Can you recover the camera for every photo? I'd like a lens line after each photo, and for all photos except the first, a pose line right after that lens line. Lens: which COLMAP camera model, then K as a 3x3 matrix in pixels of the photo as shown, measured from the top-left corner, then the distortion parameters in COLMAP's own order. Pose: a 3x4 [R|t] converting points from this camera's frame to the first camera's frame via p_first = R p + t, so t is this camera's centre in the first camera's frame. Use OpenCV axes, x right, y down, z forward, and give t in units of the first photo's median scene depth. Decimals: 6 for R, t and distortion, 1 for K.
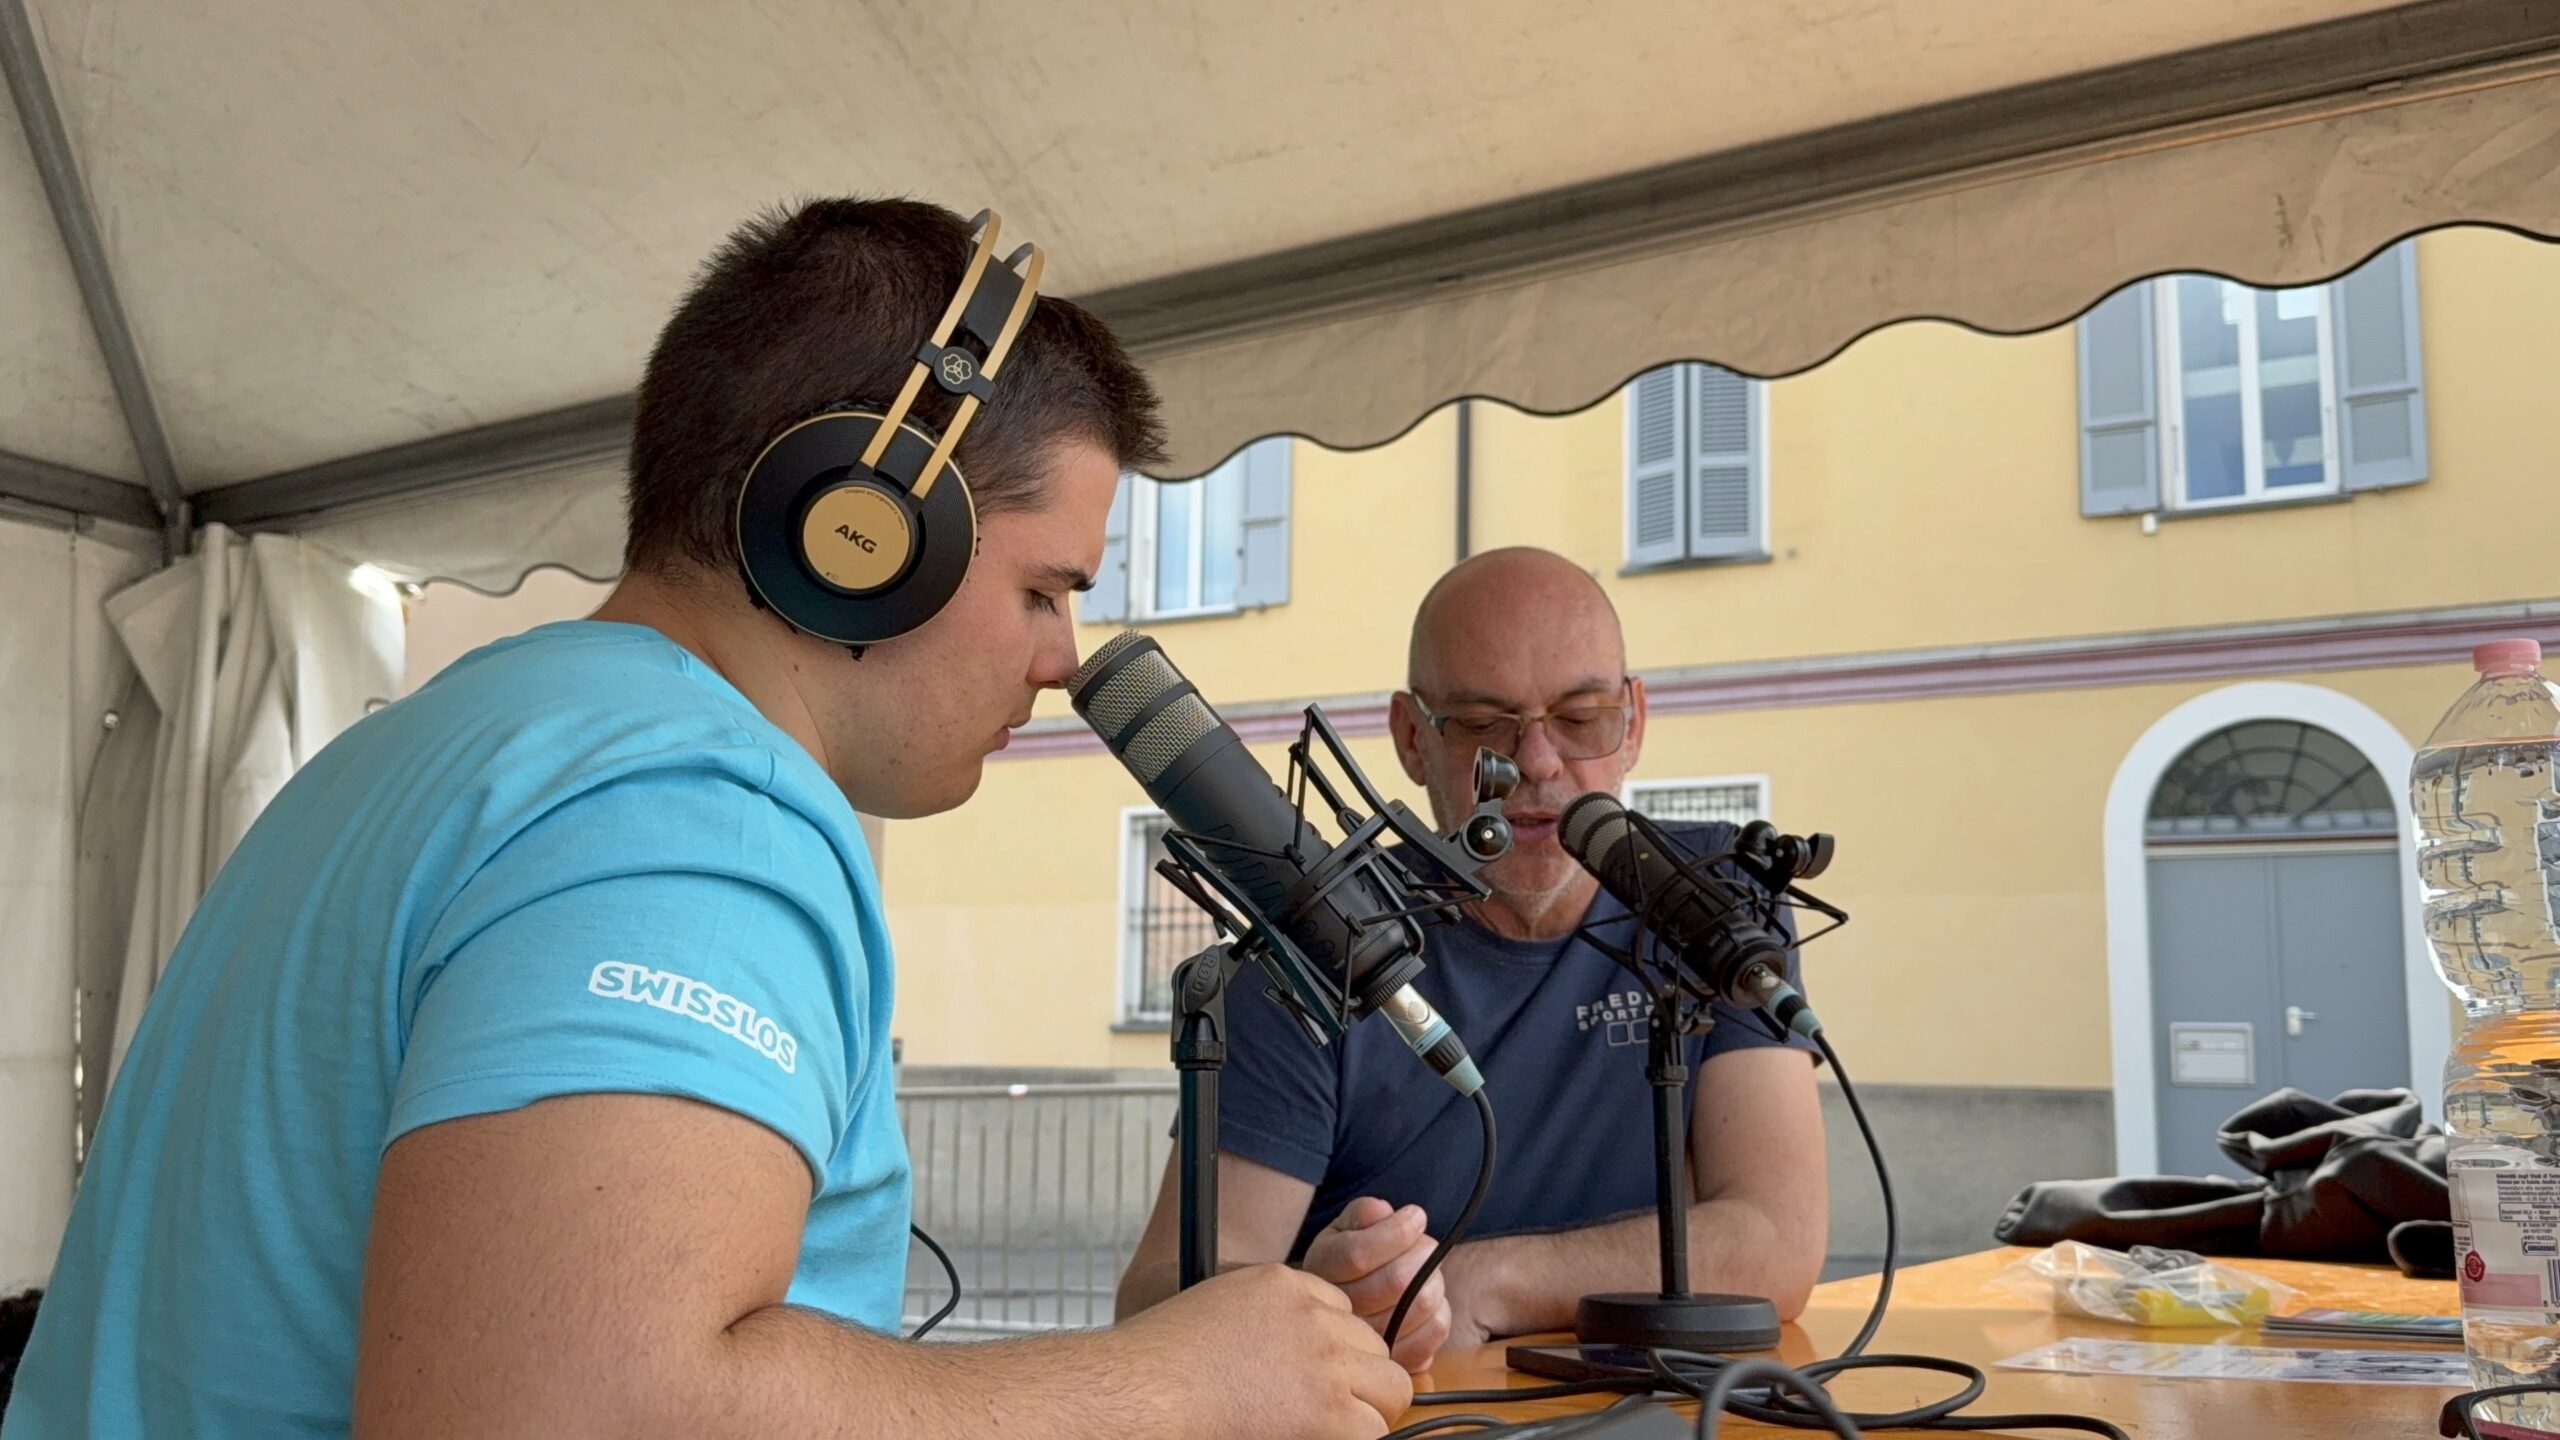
lens RADIAL K [[2275.6, 0, 1280.0], [0, 2275.6, 720.0], [0, 0, 1]] dist [0.146622, -0.242768]
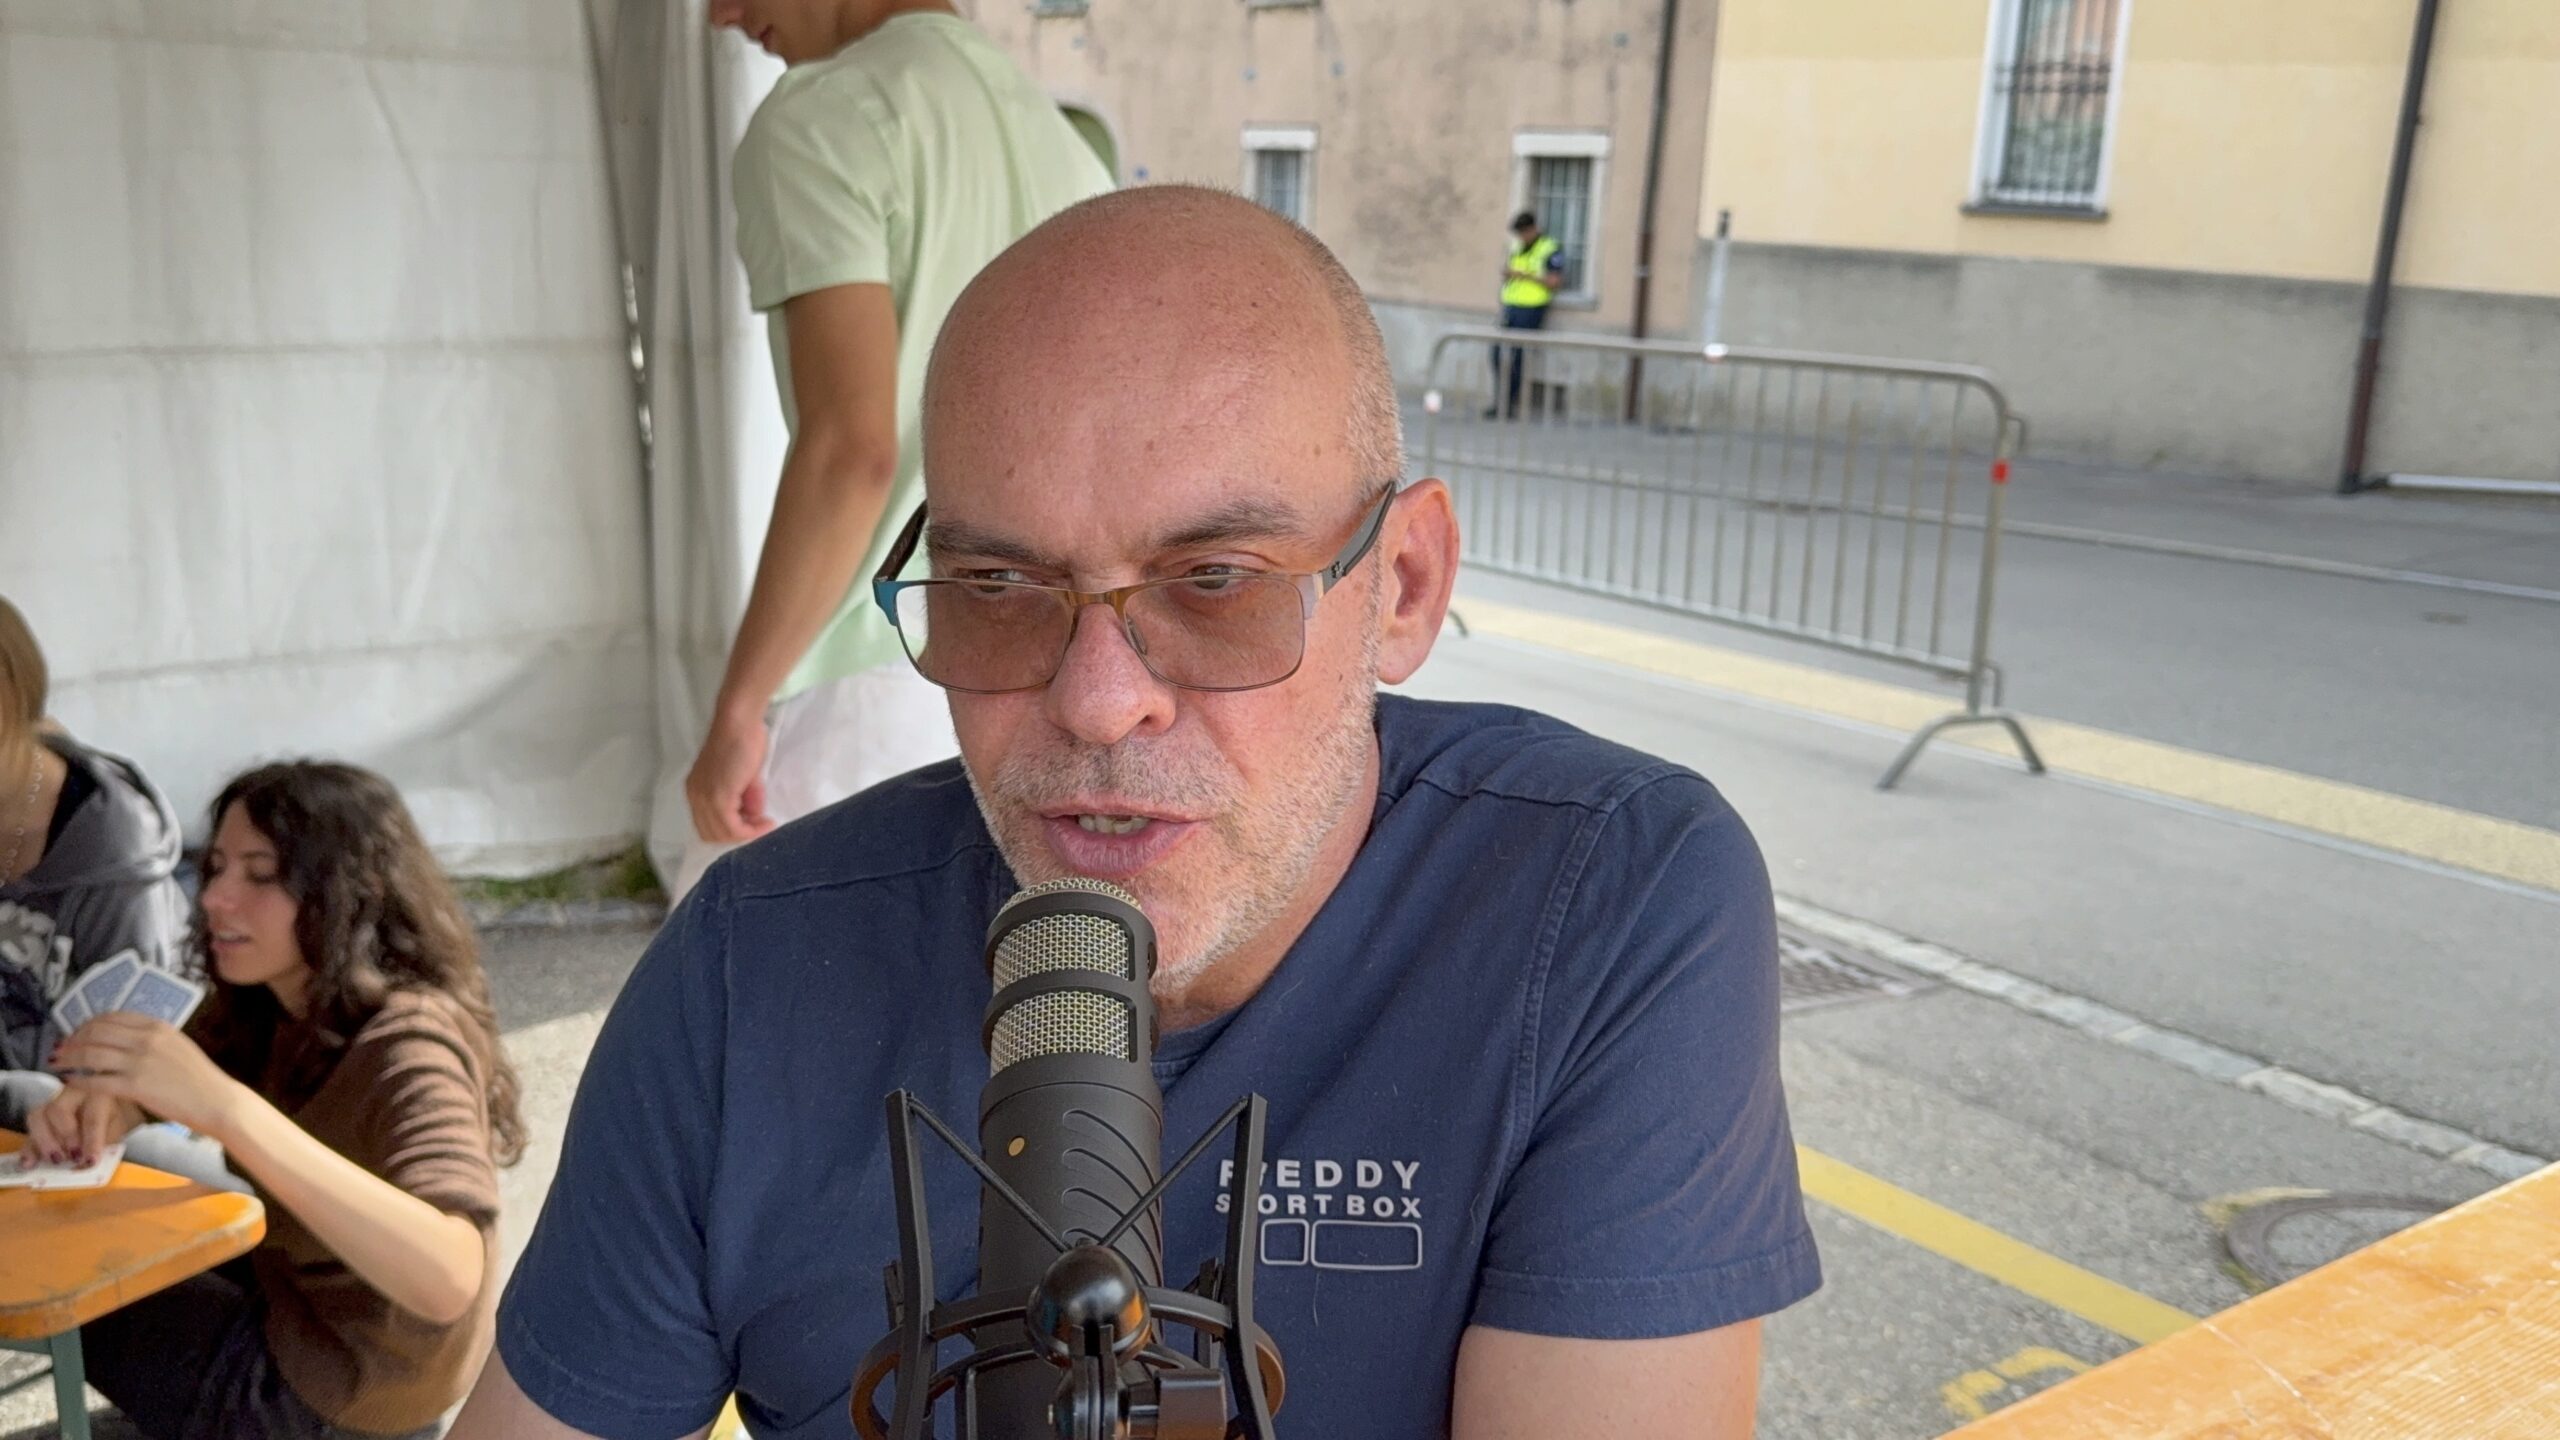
lens RADIAL K [[2275.6, 0, 1280.0], [0, 2275.6, 720.0], [0, 0, 1]] dist [0.146622, -0.242768]
pose [[0.920323, 0.112340, -0.374681, 0.086094], [0.036232, 0.929271, 0.367616, -0.038438], [0.389478, -0.351901, 0.851159, 0.174288]]
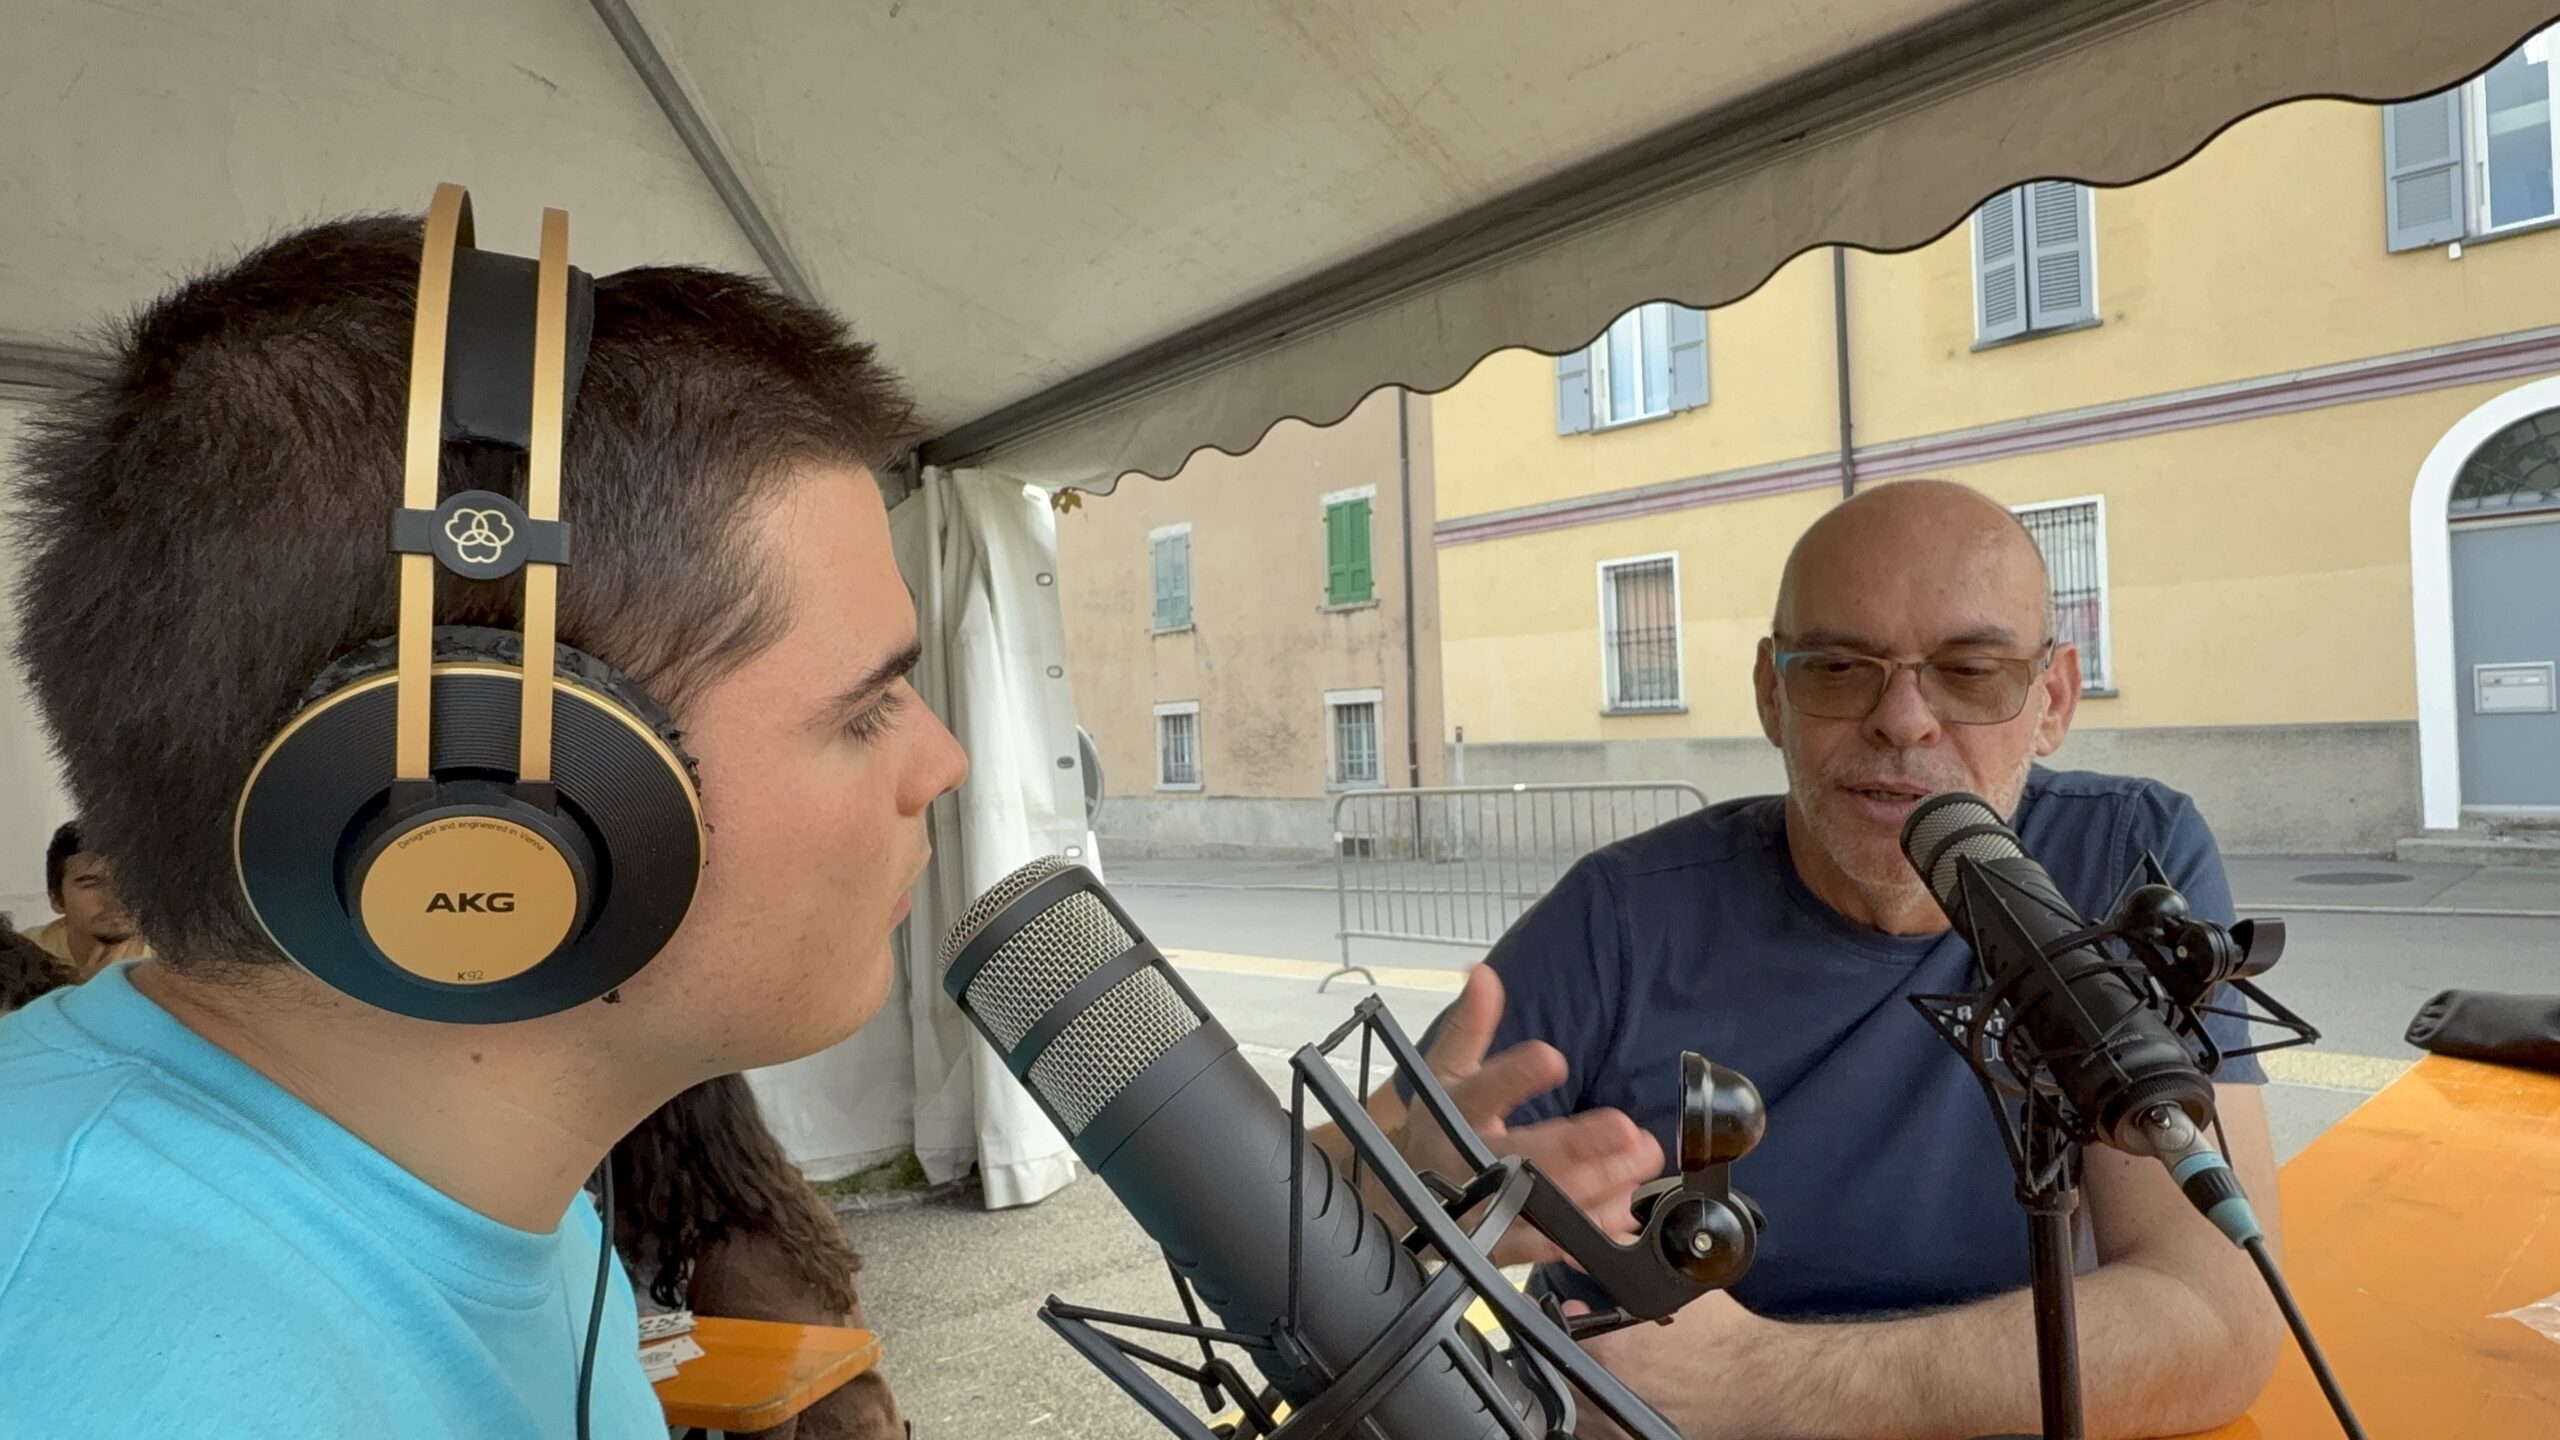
lens RADIAL K [[1451.9, 0, 1256.4], [0, 1451.9, 718.5], [0, 0, 1]] dist [-0.002842, 0.002525]
pose [[0.947613, -0.057616, -0.314182, 0.019921], [0.104427, 0.985429, 0.134255, -0.022531], [0.301869, -0.160031, 0.939822, 0.129541]]
